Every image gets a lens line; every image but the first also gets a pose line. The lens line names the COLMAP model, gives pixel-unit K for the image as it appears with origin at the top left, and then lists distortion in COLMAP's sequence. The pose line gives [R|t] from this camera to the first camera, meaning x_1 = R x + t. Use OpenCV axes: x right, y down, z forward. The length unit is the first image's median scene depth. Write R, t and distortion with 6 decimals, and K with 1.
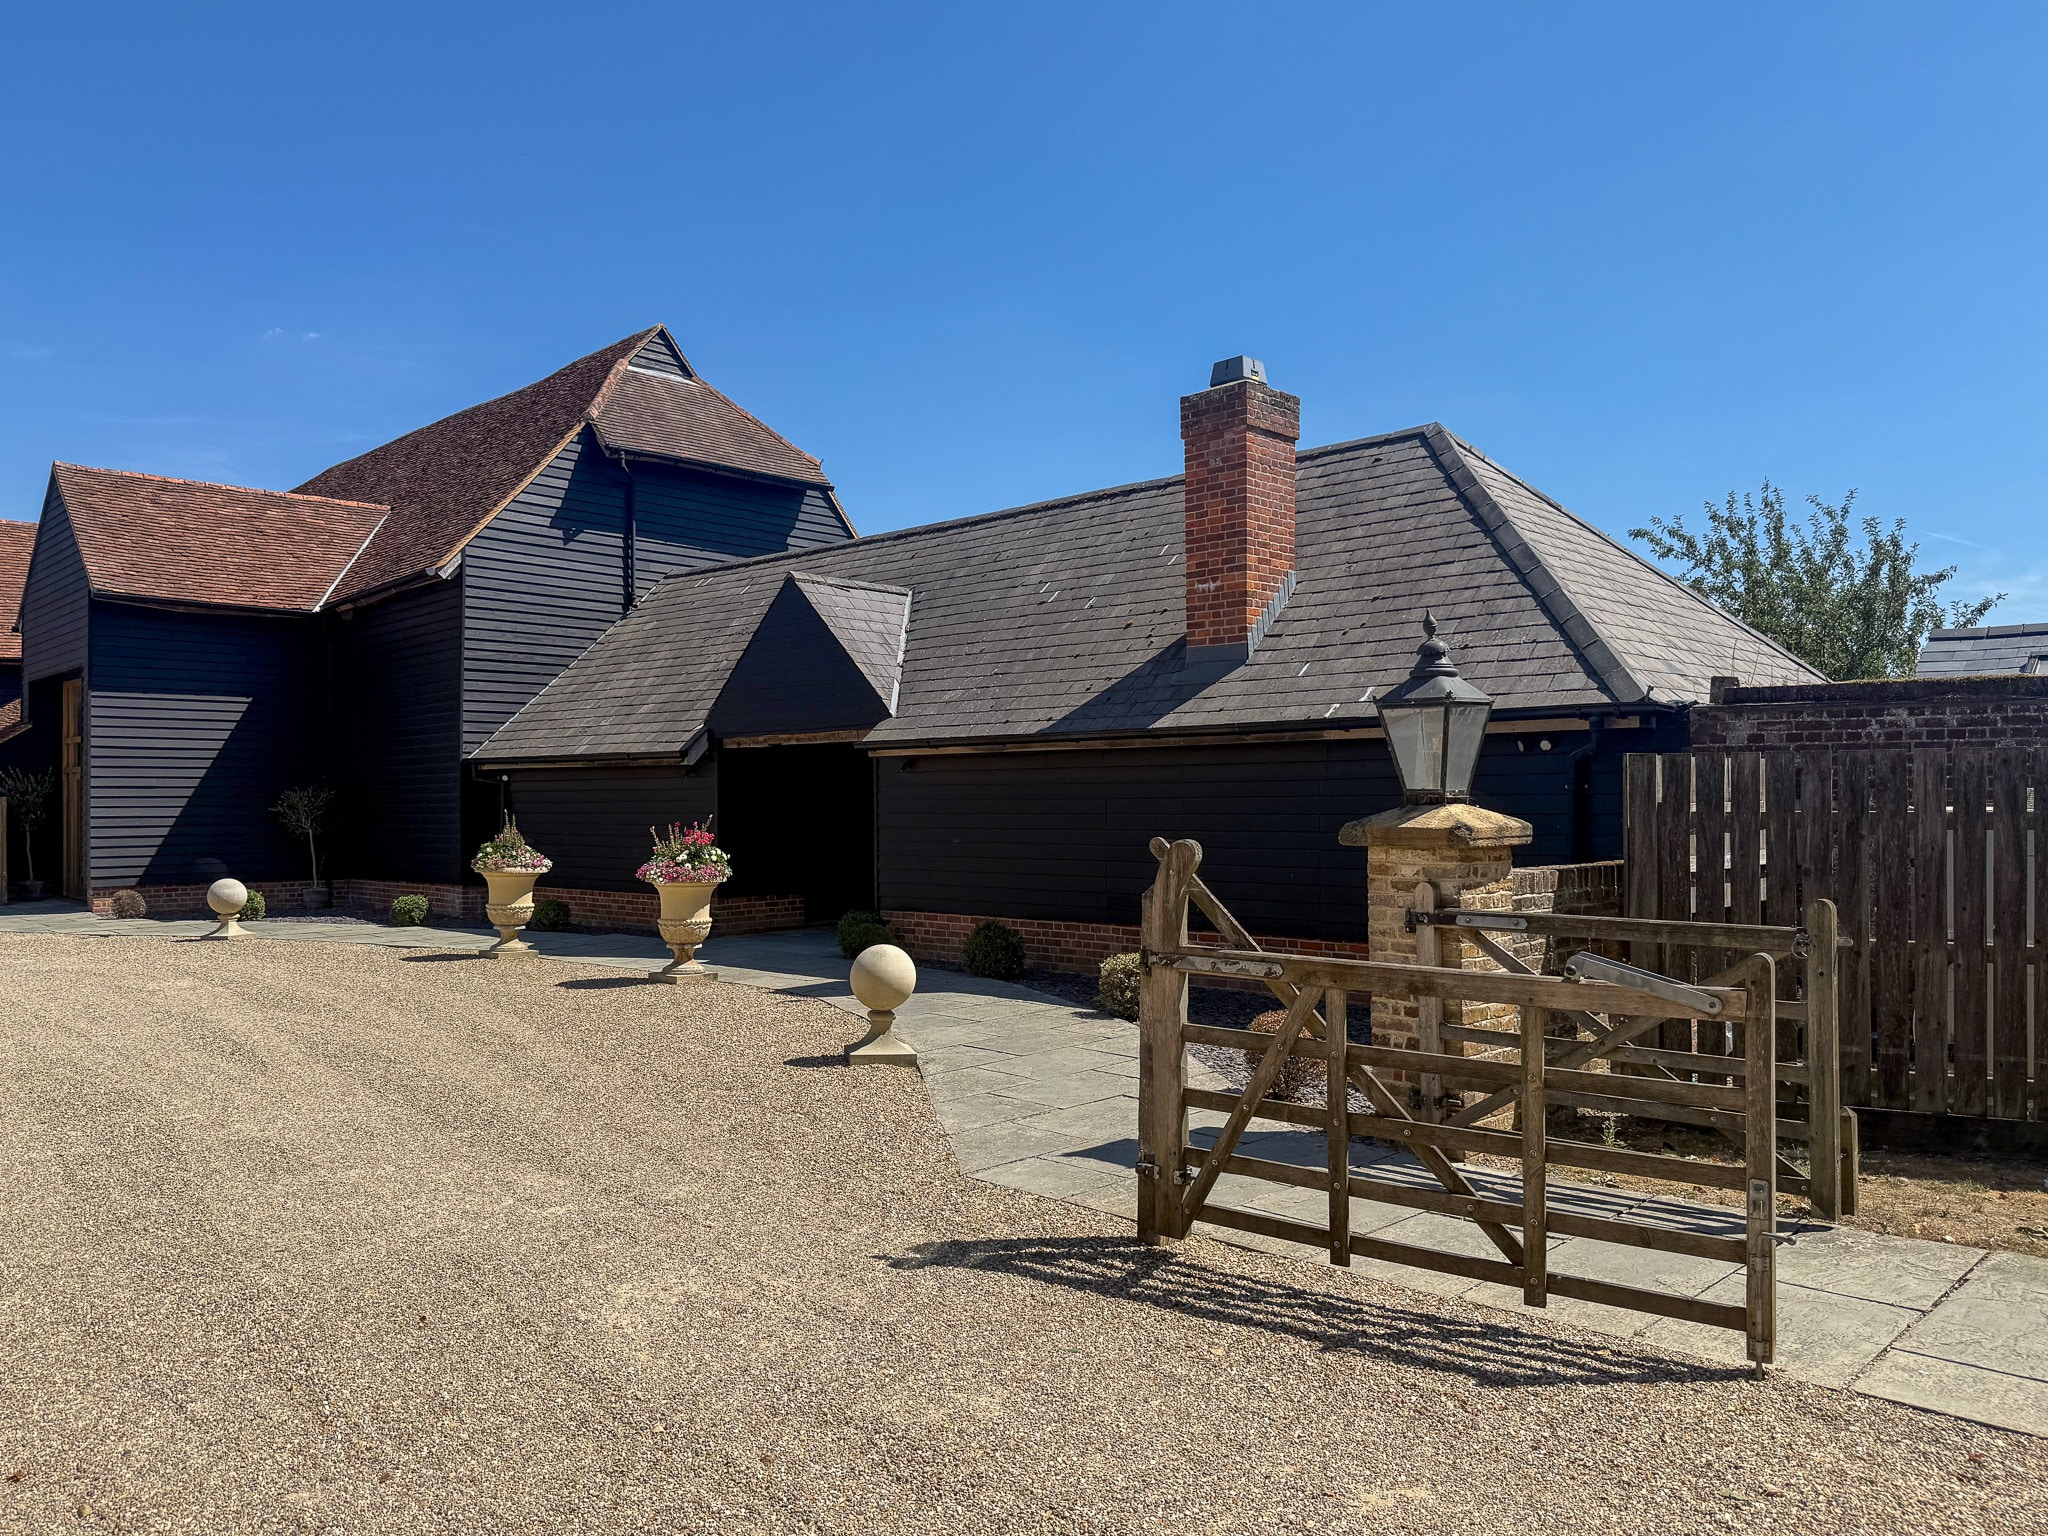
lens RADIAL K [[1462.7, 0, 1024.0], [0, 1462.7, 768.0], [0, 0, 1]] dist [0.212050, 0.000090]
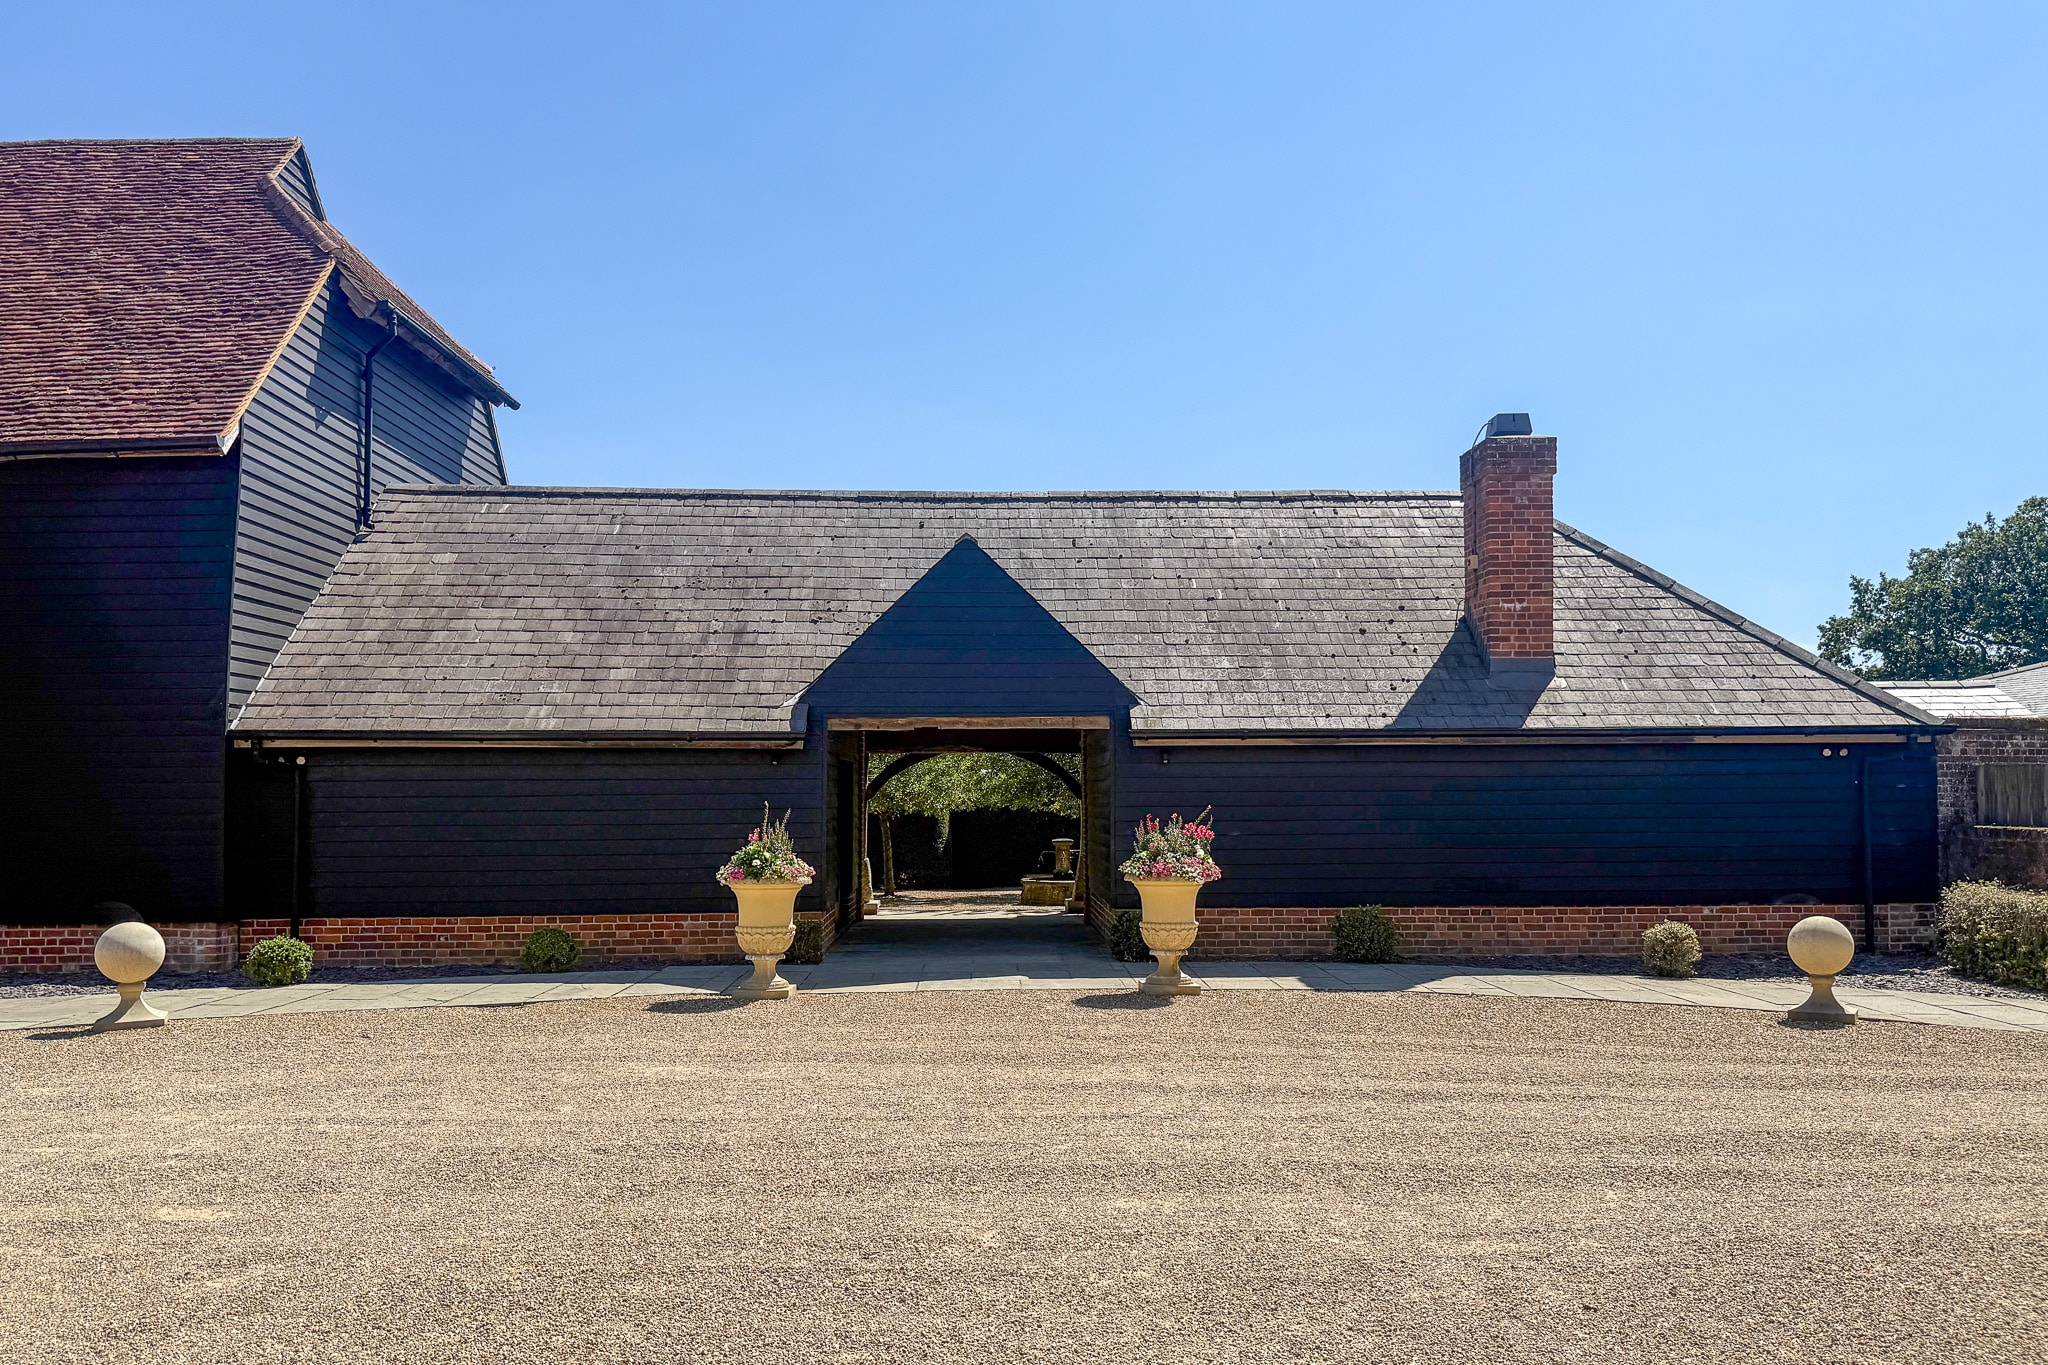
lens RADIAL K [[1379.9, 0, 1023.6], [0, 1379.9, 768.5], [0, 0, 1]] dist [0.079731, -0.000581]
pose [[0.705948, 0.014433, 0.708116, -0.875926], [-0.014827, 0.999874, -0.005598, 0.014351], [-0.708108, -0.006547, 0.706073, 0.481477]]
